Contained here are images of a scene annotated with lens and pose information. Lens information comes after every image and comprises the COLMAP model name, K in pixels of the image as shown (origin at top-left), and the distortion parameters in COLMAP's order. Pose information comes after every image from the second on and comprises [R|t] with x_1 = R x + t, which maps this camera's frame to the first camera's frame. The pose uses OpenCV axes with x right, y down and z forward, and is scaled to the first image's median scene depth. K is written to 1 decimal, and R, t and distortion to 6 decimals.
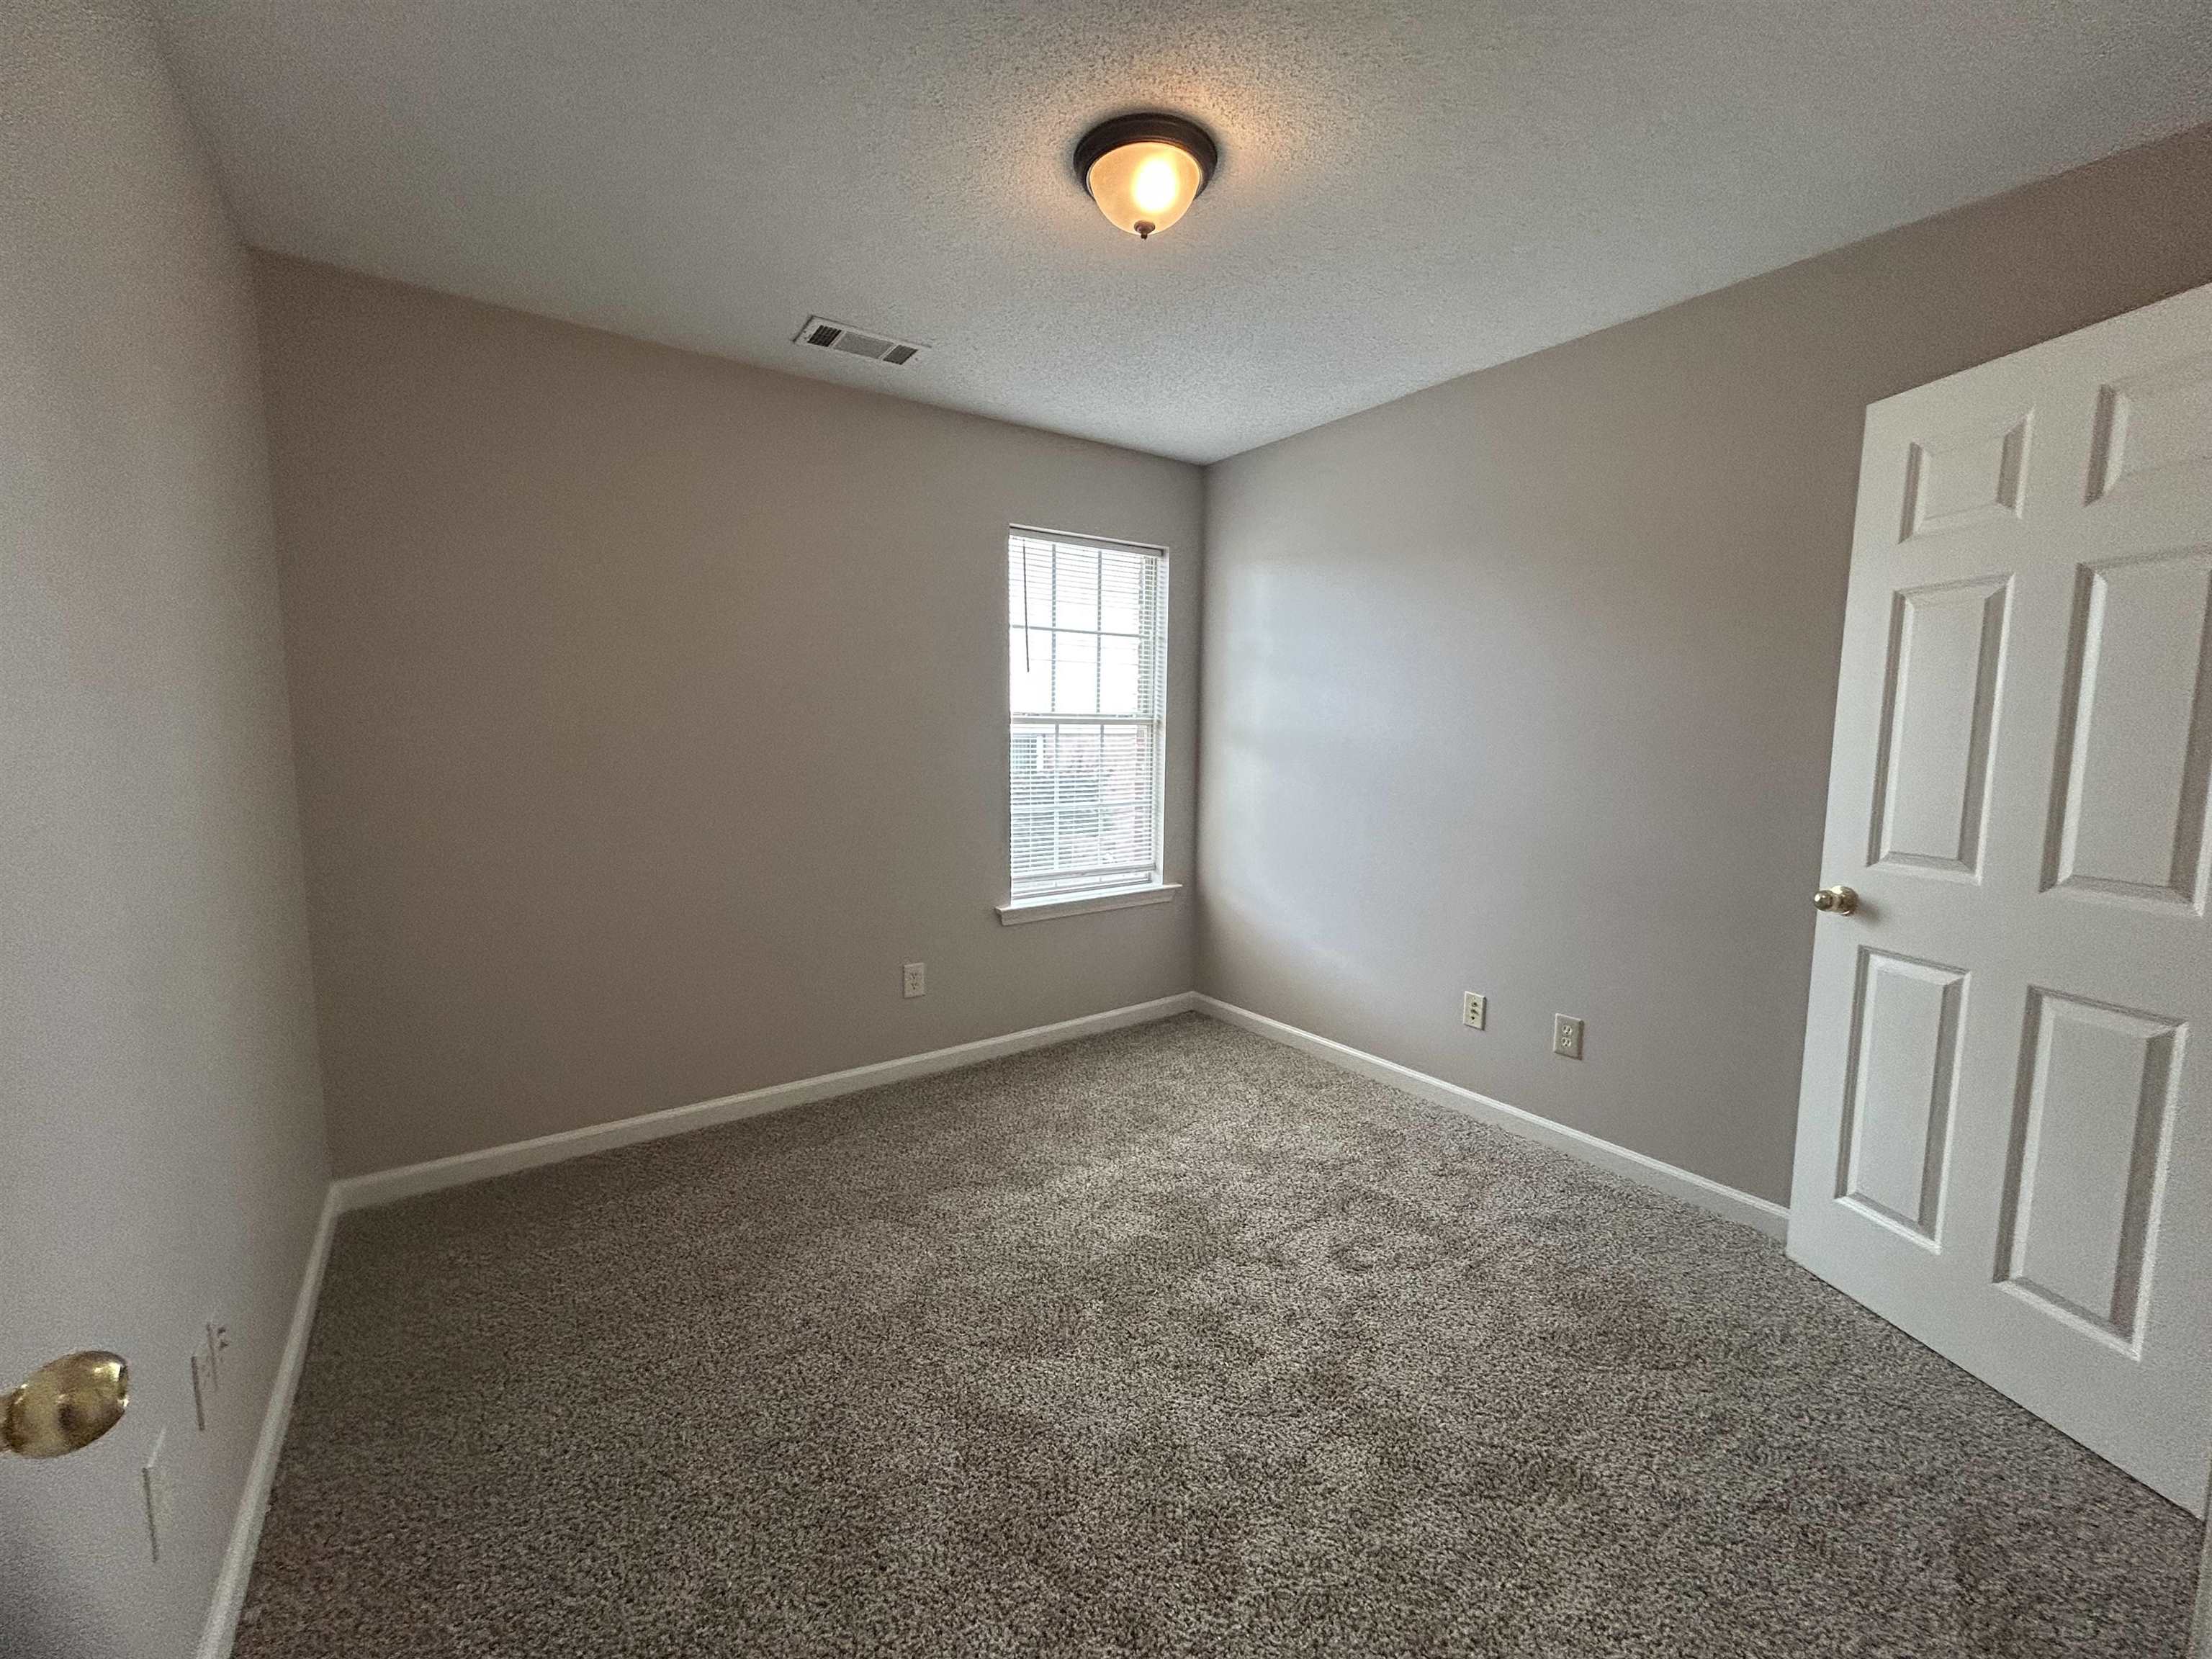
lens RADIAL K [[885.2, 0, 1110.6], [0, 885.2, 826.5], [0, 0, 1]] dist [-0.000354, 0.000281]
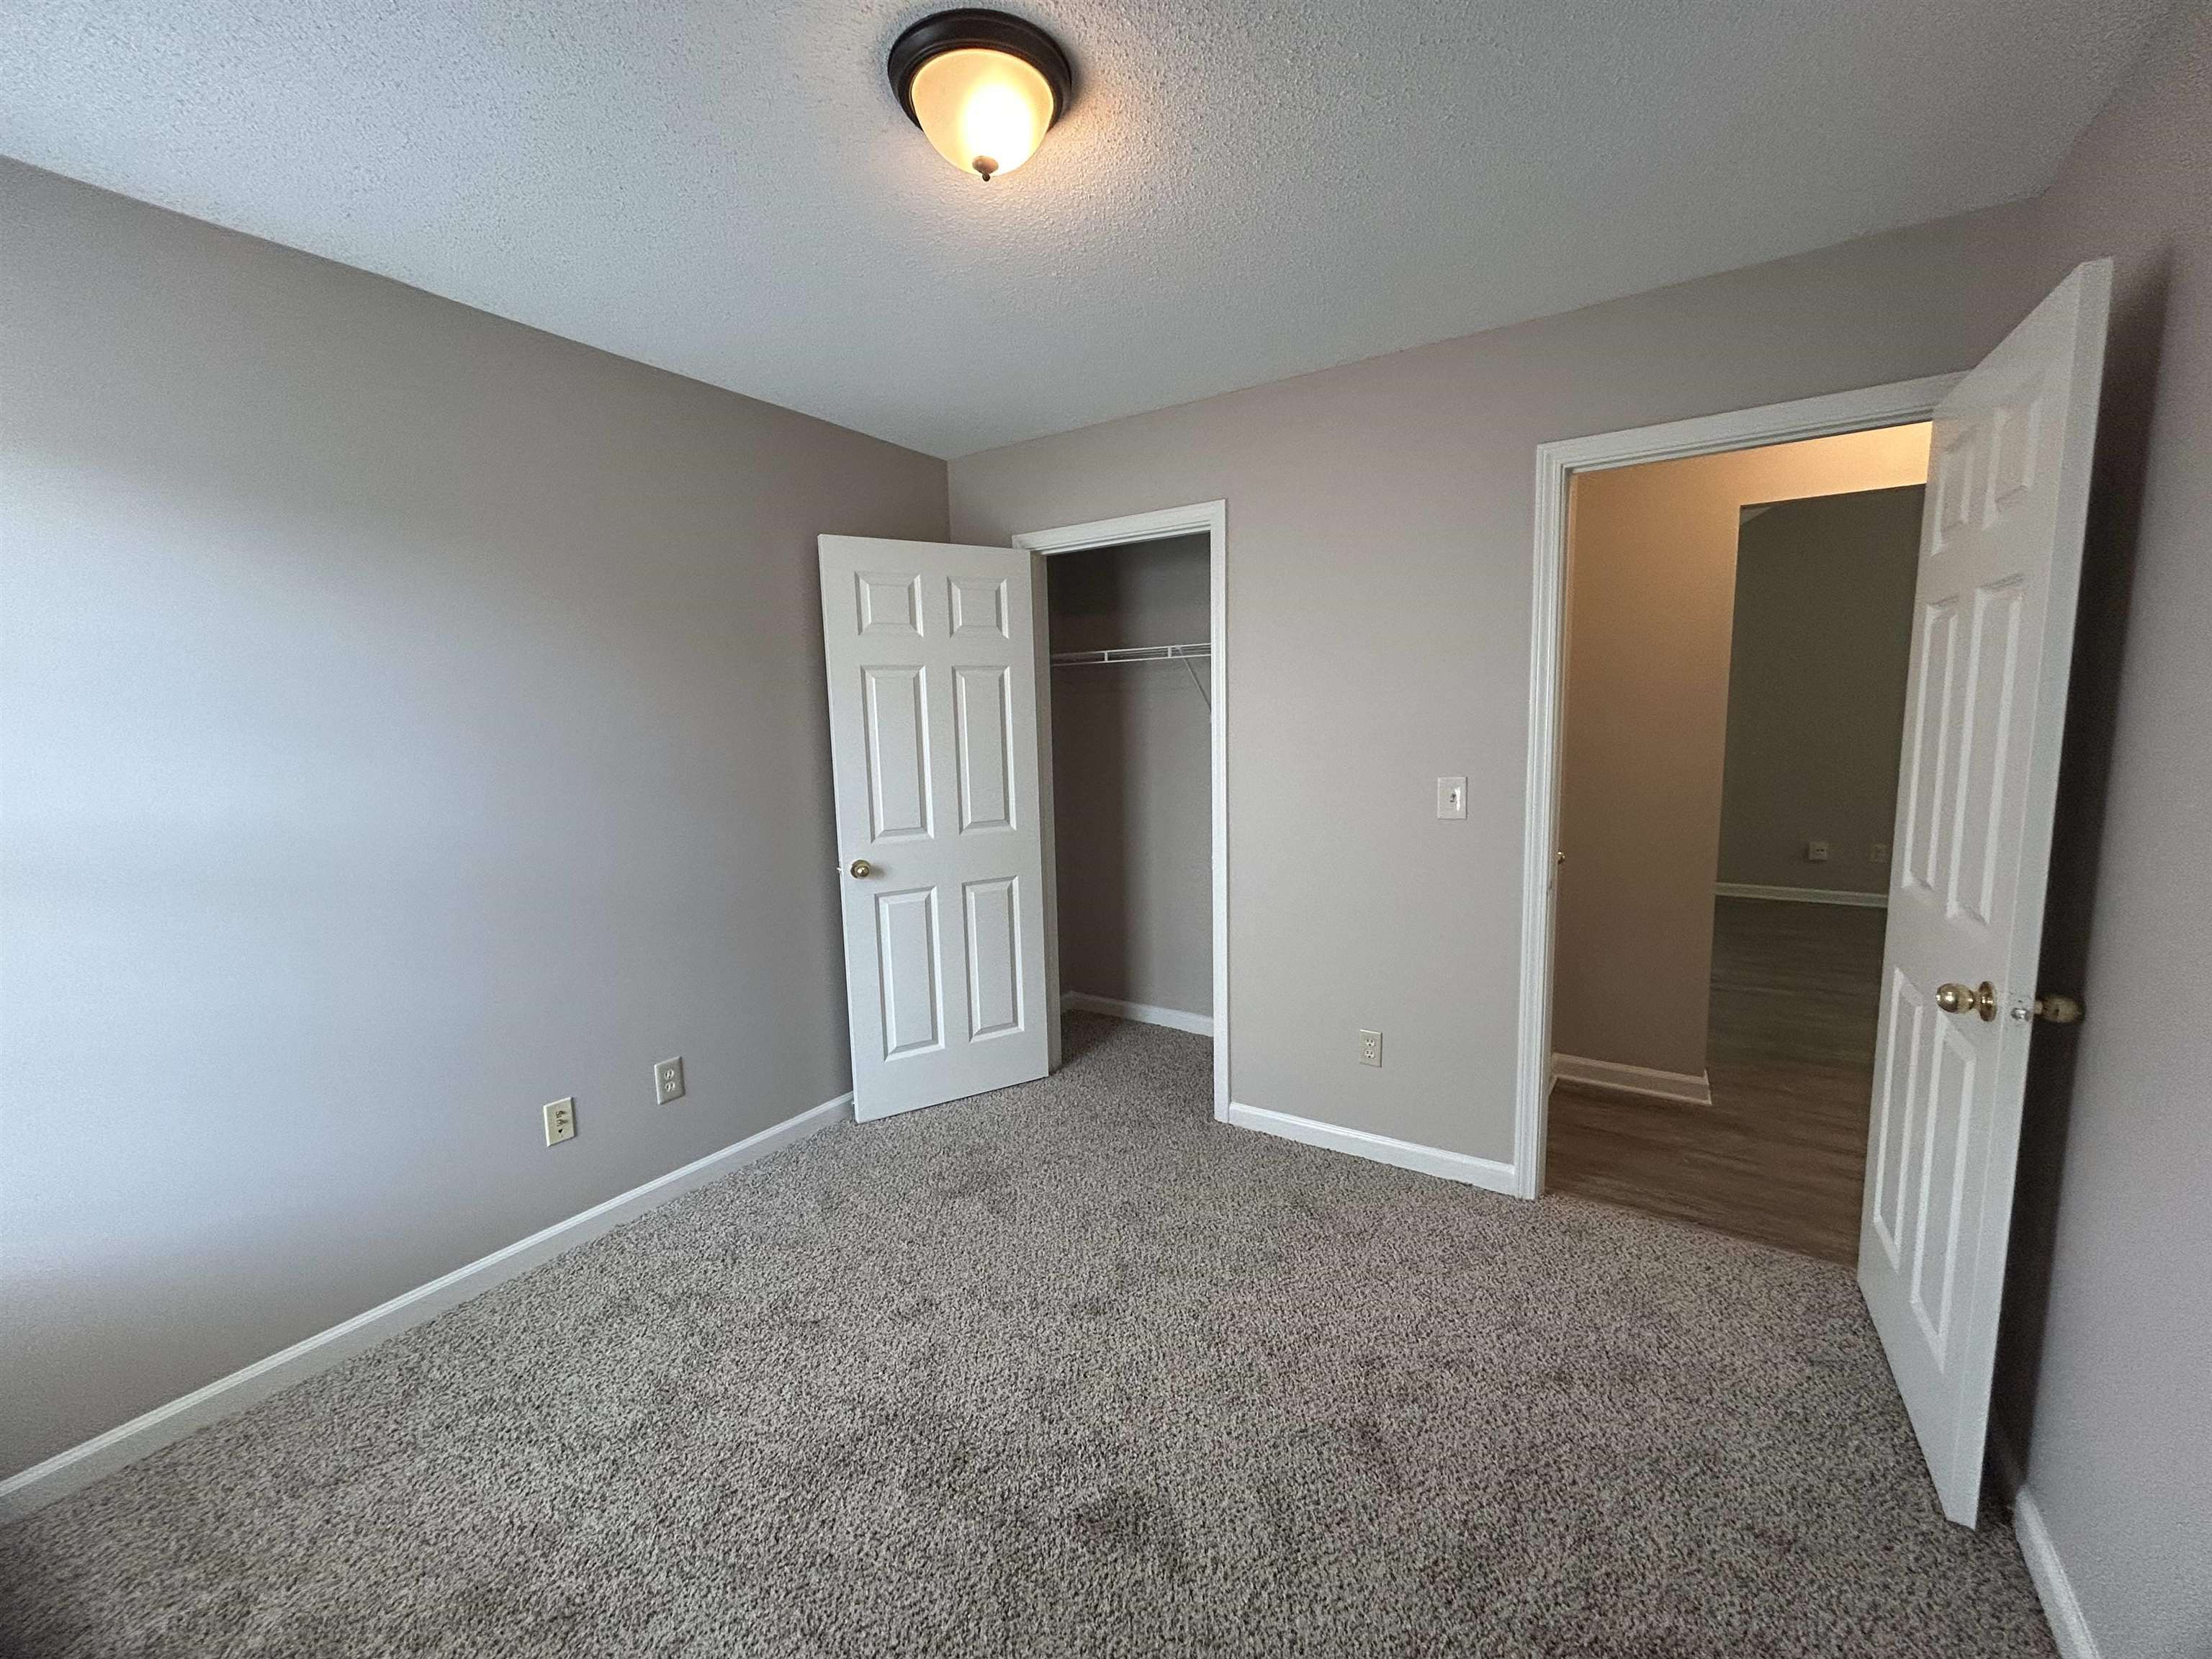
lens RADIAL K [[885.2, 0, 1110.6], [0, 885.2, 826.5], [0, 0, 1]] dist [-0.000354, 0.000281]
pose [[-0.353985, -0.117300, 0.927866, -0.708147], [0.122769, 0.977691, 0.170436, -0.191989], [-0.927158, 0.174245, -0.331688, 1.106467]]
